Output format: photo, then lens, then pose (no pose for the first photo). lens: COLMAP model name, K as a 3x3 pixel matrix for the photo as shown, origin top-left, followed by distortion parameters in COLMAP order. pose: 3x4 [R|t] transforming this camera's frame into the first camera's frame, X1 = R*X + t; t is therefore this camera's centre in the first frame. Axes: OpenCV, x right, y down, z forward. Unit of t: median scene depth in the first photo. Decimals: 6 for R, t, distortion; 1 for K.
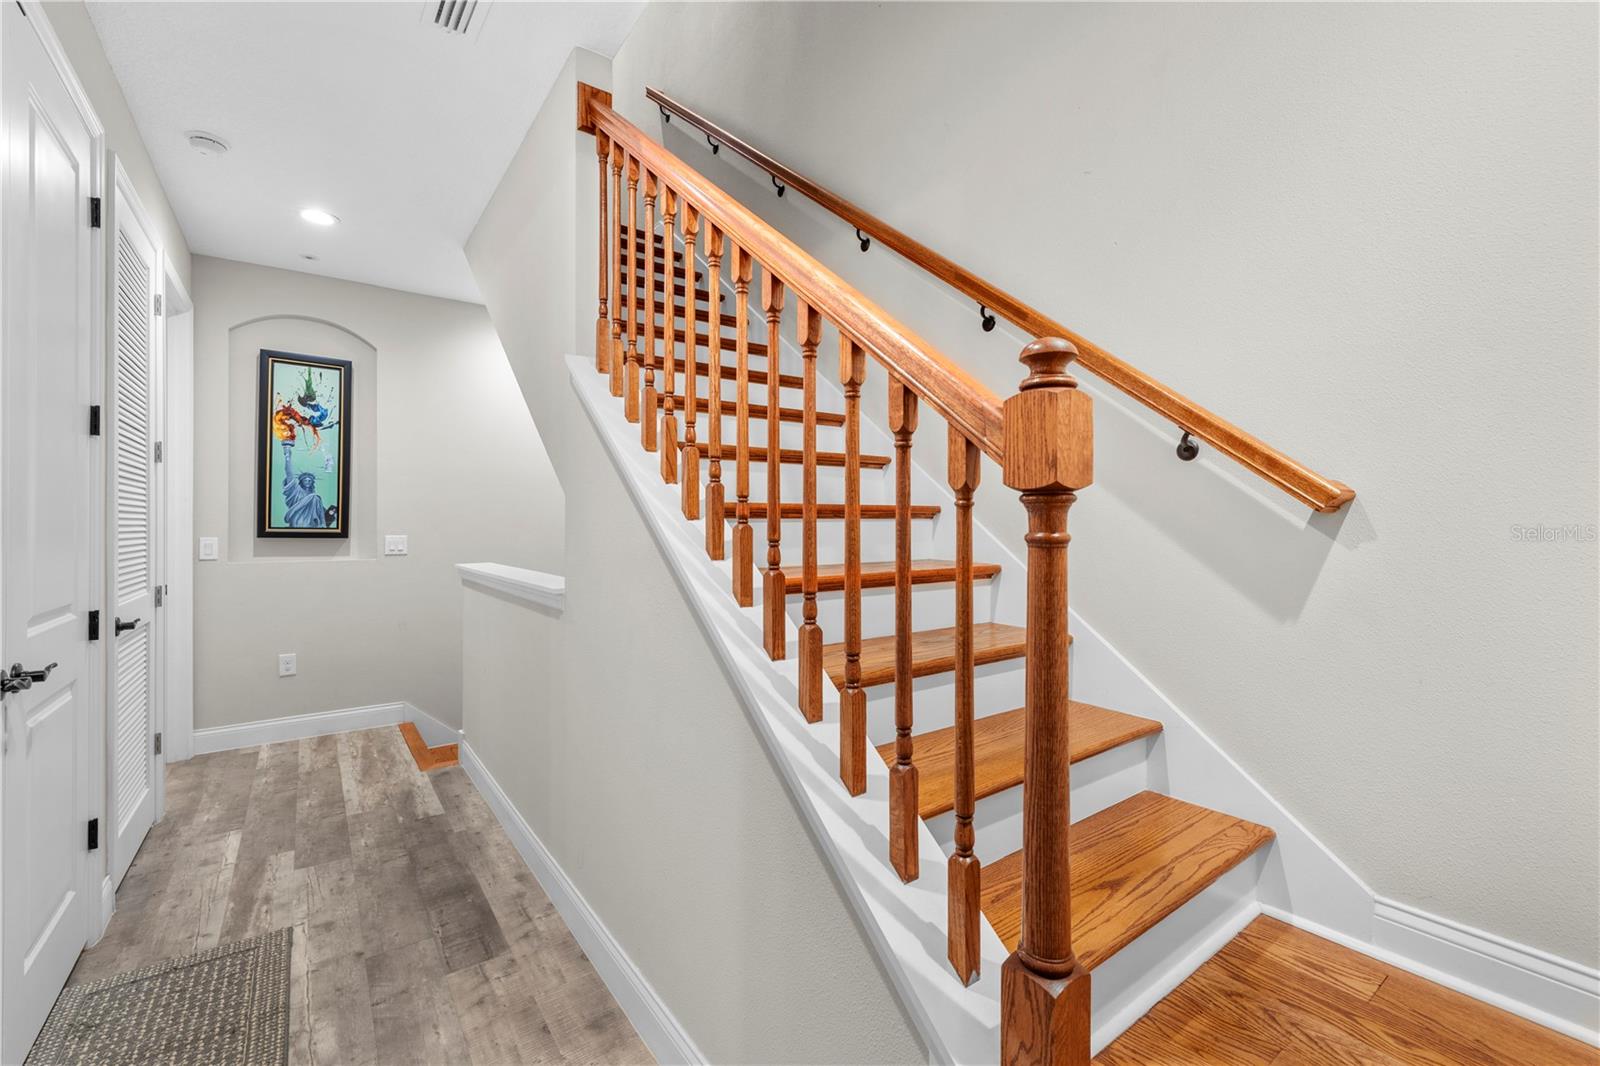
lens RADIAL K [[668.1, 0, 796.7], [0, 668.1, 528.3], [0, 0, 1]] dist [-0.001373, 0.000437]
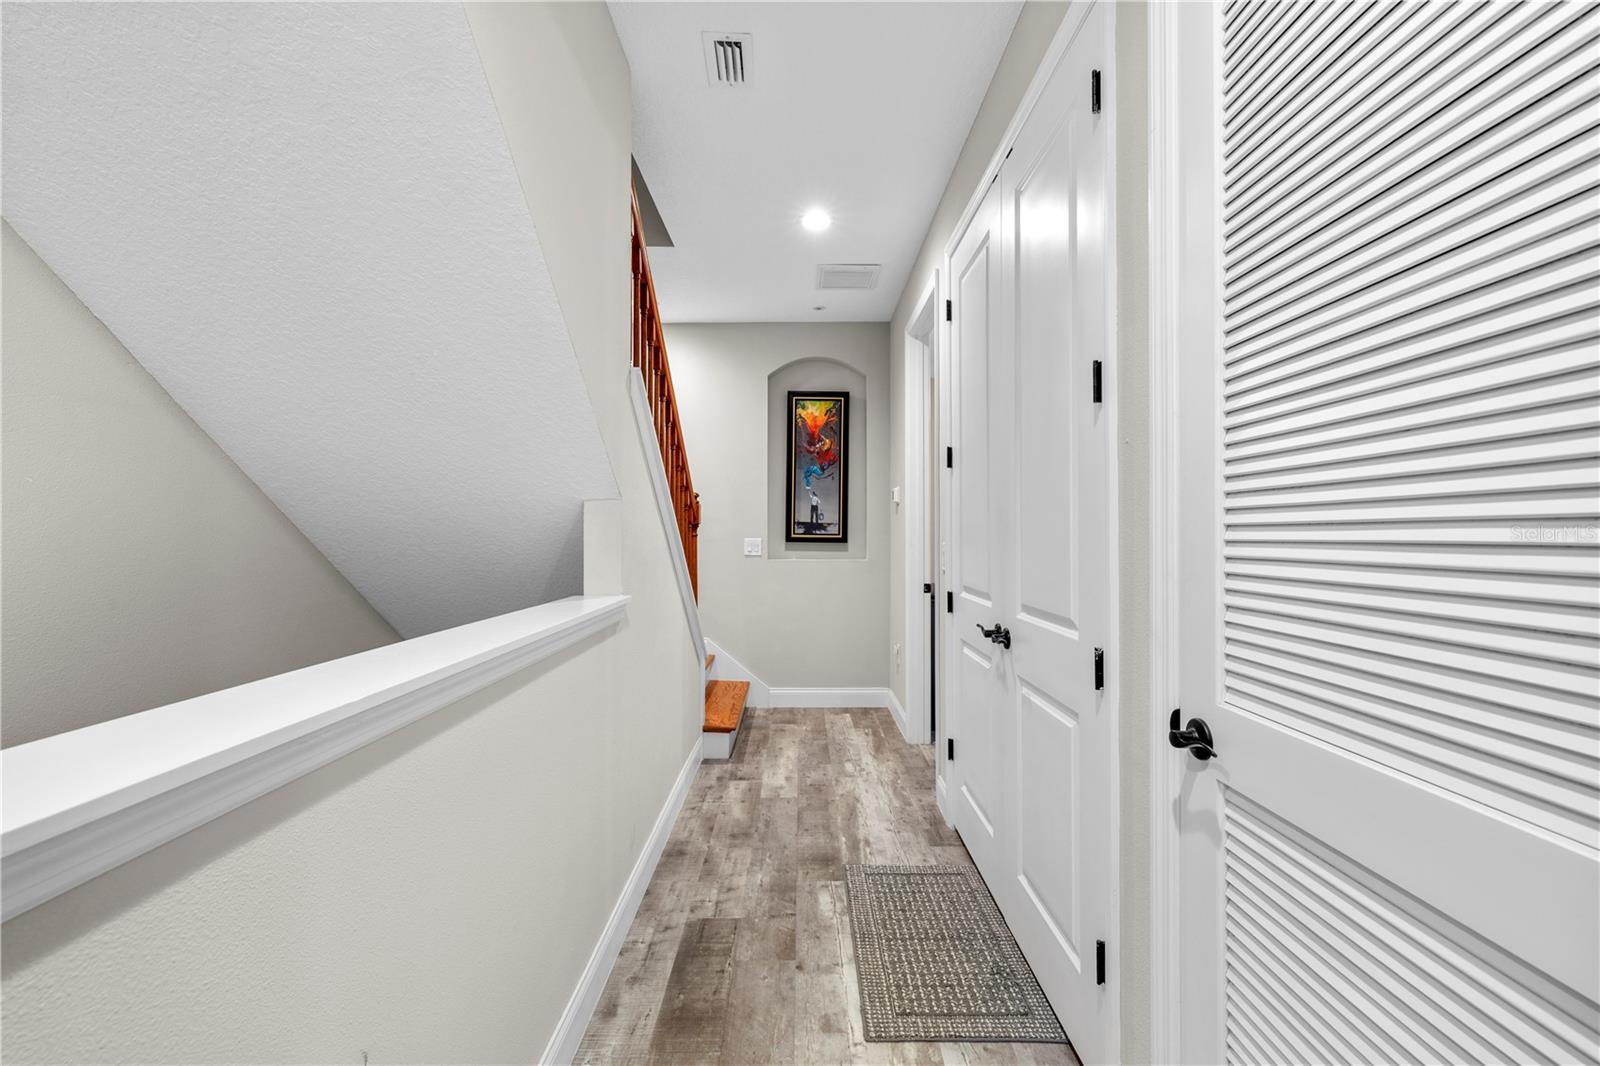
lens RADIAL K [[668.1, 0, 799.3], [0, 668.1, 531.8], [0, 0, 1]] dist [-0.001373, 0.000437]
pose [[-0.806218, 0.000342, 0.591618, -1.266825], [-0.000014, 1.000000, -0.000598, 0.000324], [-0.591618, -0.000490, -0.806218, 1.837181]]
